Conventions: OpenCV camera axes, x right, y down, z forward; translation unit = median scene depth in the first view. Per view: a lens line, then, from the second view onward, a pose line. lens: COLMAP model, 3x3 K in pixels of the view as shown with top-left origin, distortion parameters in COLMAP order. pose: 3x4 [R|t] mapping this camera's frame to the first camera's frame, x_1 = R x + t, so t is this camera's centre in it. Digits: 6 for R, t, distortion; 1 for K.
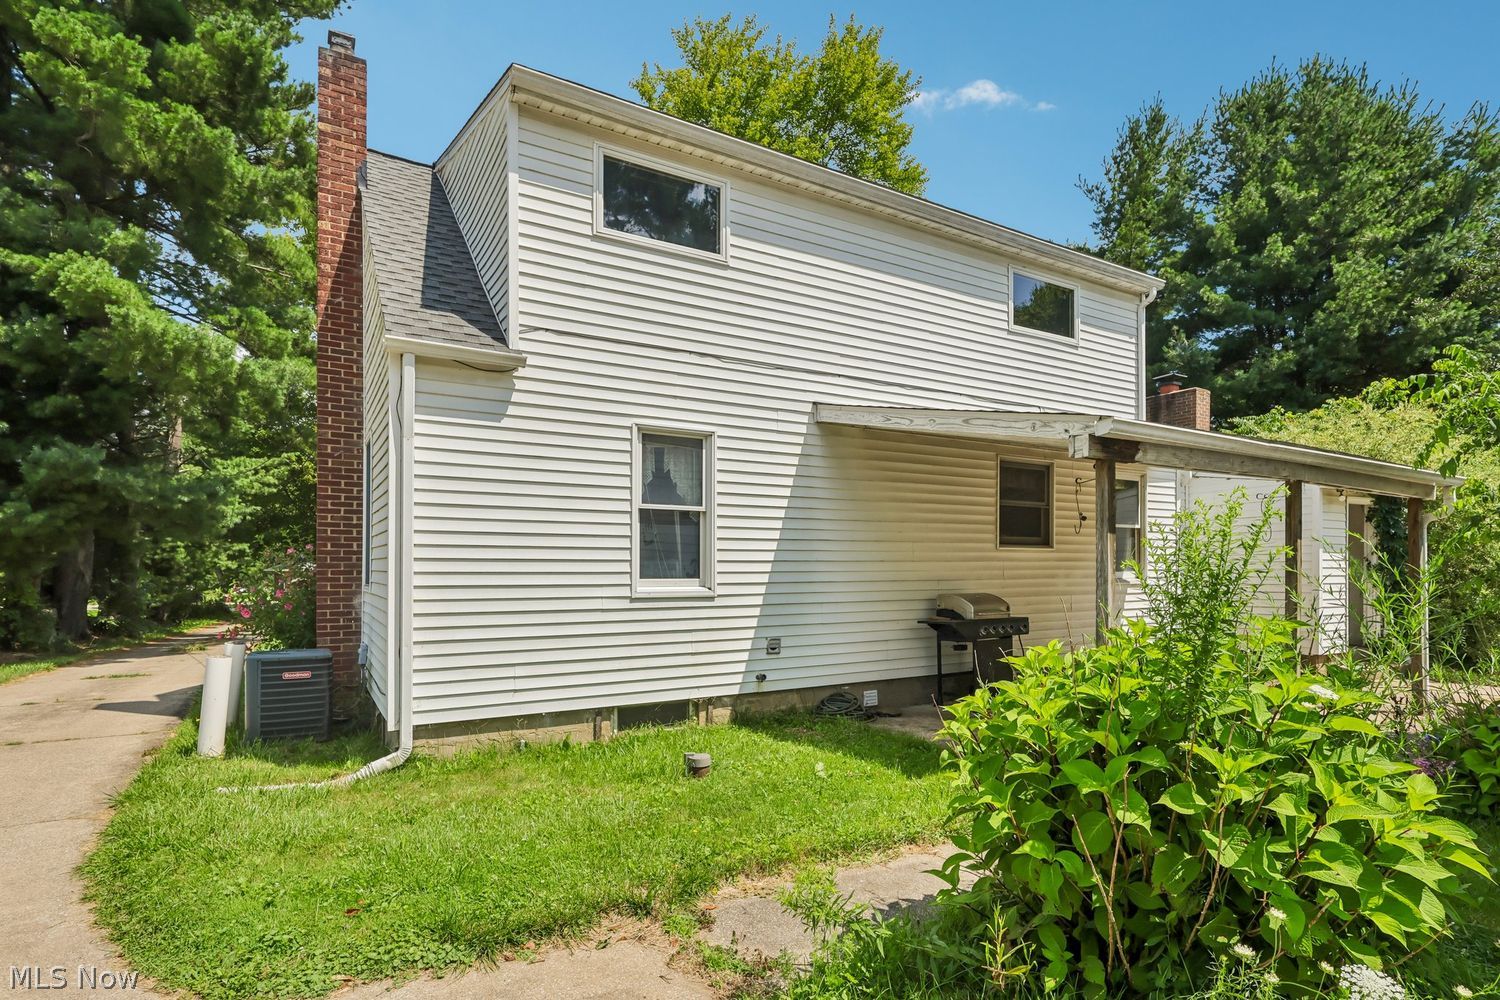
lens RADIAL K [[735.1, 0, 752.0], [0, 735.1, 519.7], [0, 0, 1]] dist [-0.000815, -0.000164]
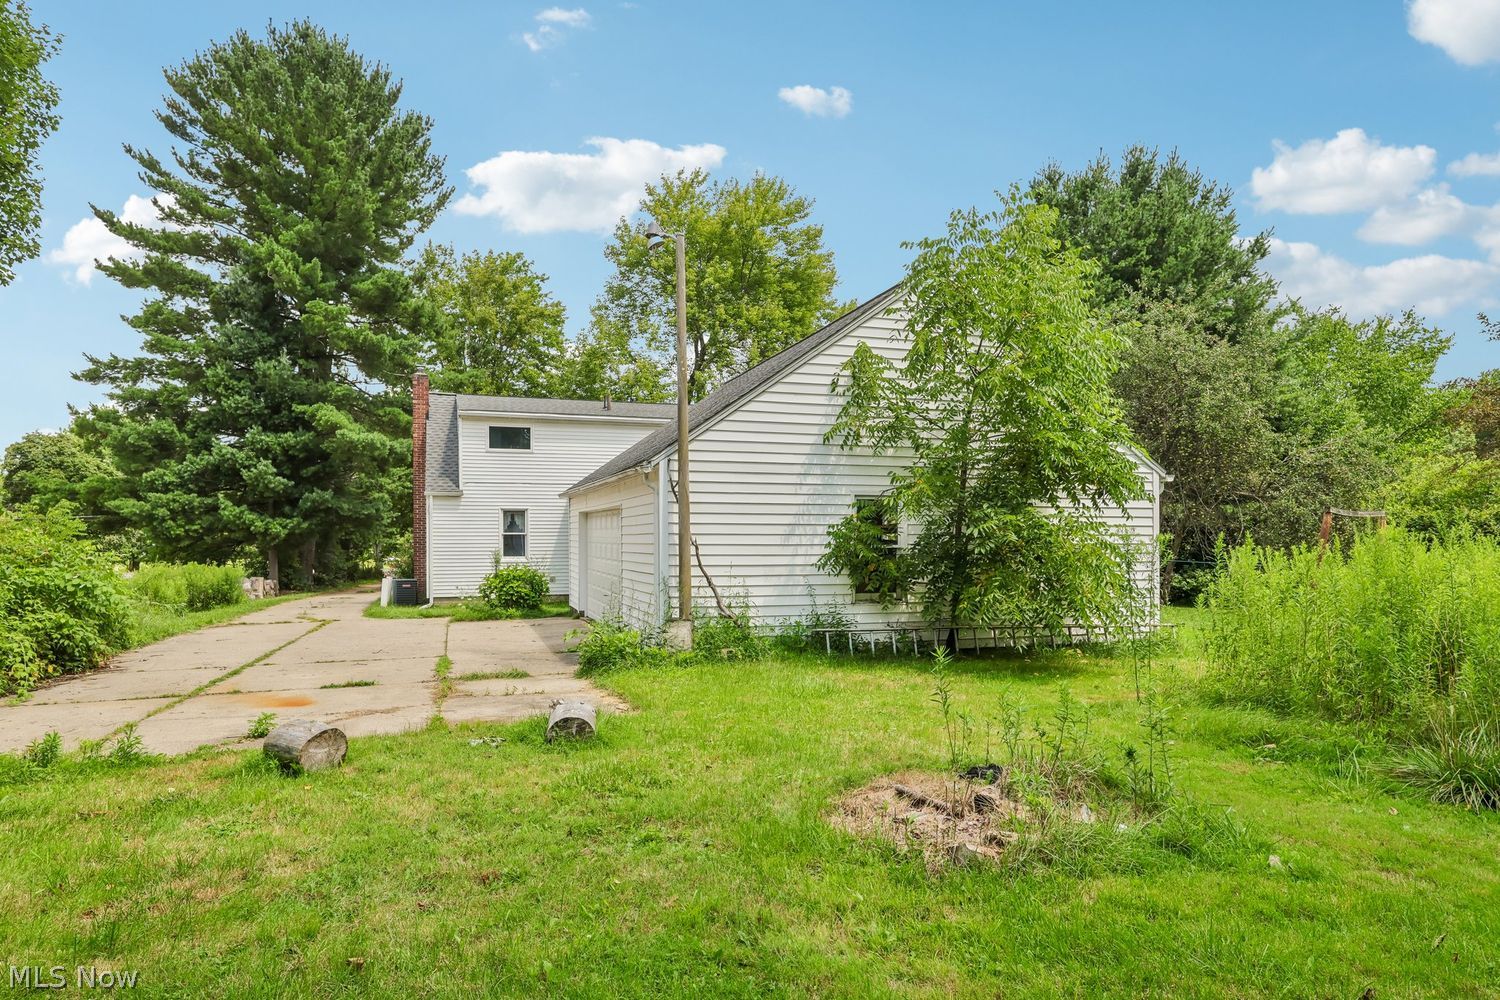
lens RADIAL K [[920.5, 0, 750.0], [0, 920.5, 500.0], [0, 0, 1]] dist [0.001214, 0.000204]
pose [[0.972270, -0.001777, -0.233856, 0.914358], [0.004989, 0.999901, 0.013148, -0.105543], [0.233809, -0.013950, 0.972182, -1.312657]]
